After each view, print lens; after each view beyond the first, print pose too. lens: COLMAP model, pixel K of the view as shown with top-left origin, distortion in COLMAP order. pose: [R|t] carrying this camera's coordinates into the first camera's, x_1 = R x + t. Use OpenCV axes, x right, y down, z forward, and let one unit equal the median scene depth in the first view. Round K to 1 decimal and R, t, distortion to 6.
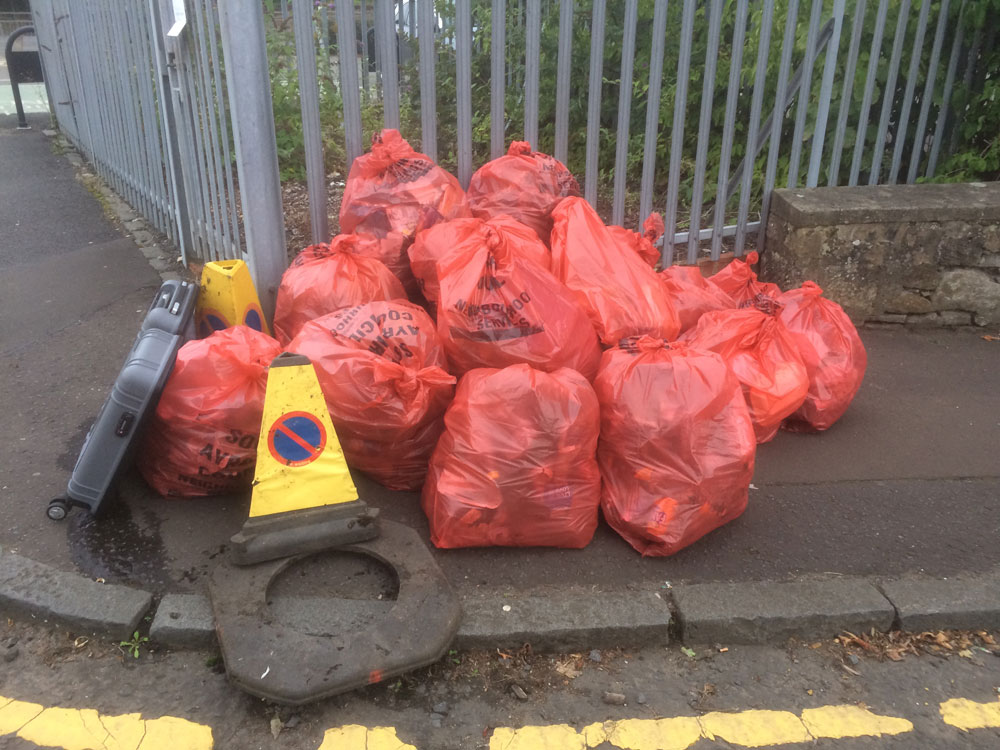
lens RADIAL K [[864.2, 0, 500.0], [0, 864.2, 375.0], [0, 0, 1]] dist [0.072921, -0.080352]
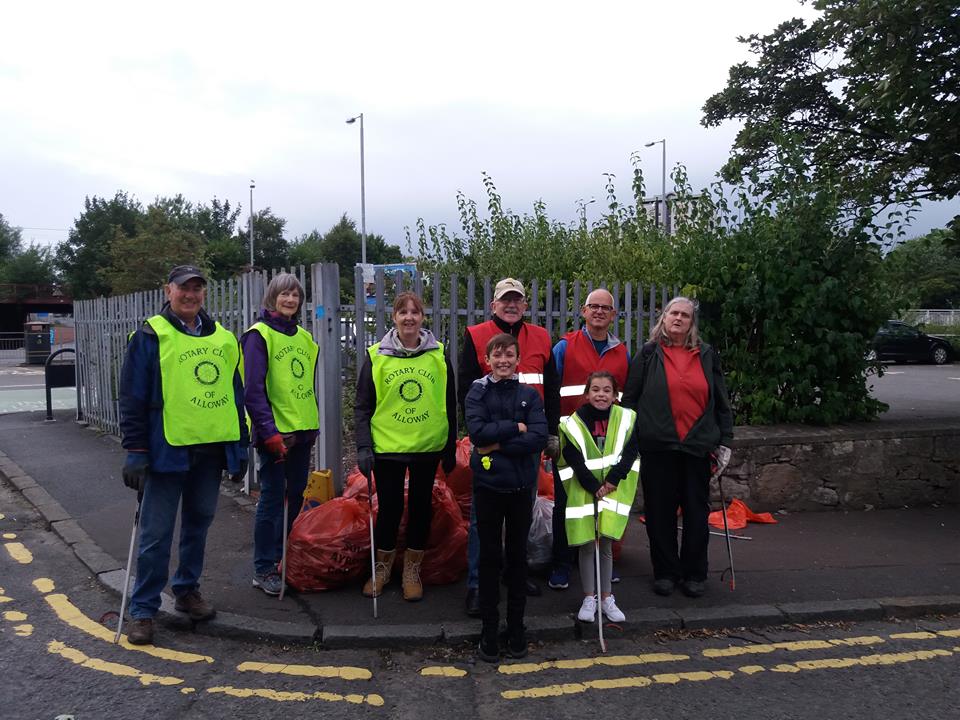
lens RADIAL K [[841.7, 0, 480.0], [0, 841.7, 360.0], [0, 0, 1]] dist [0.167157, -0.367232]
pose [[0.990690, -0.016954, 0.135078, -0.285696], [0.061644, 0.940533, -0.334063, 0.354050], [-0.121381, 0.339280, 0.932822, -1.053878]]
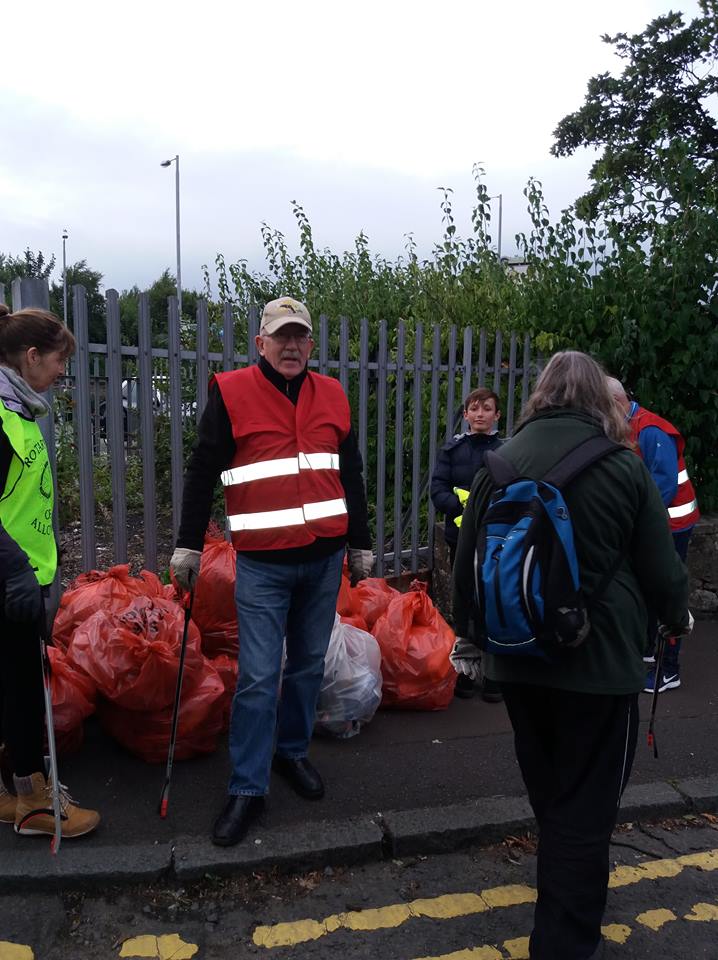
lens RADIAL K [[829.6, 0, 359.0], [0, 829.6, 480.0], [0, 0, 1]] dist [0.072921, -0.080352]
pose [[0.981755, -0.017300, 0.189362, -0.072244], [0.068685, 0.960879, -0.268317, 0.099761], [-0.177312, 0.276428, 0.944536, -0.348525]]
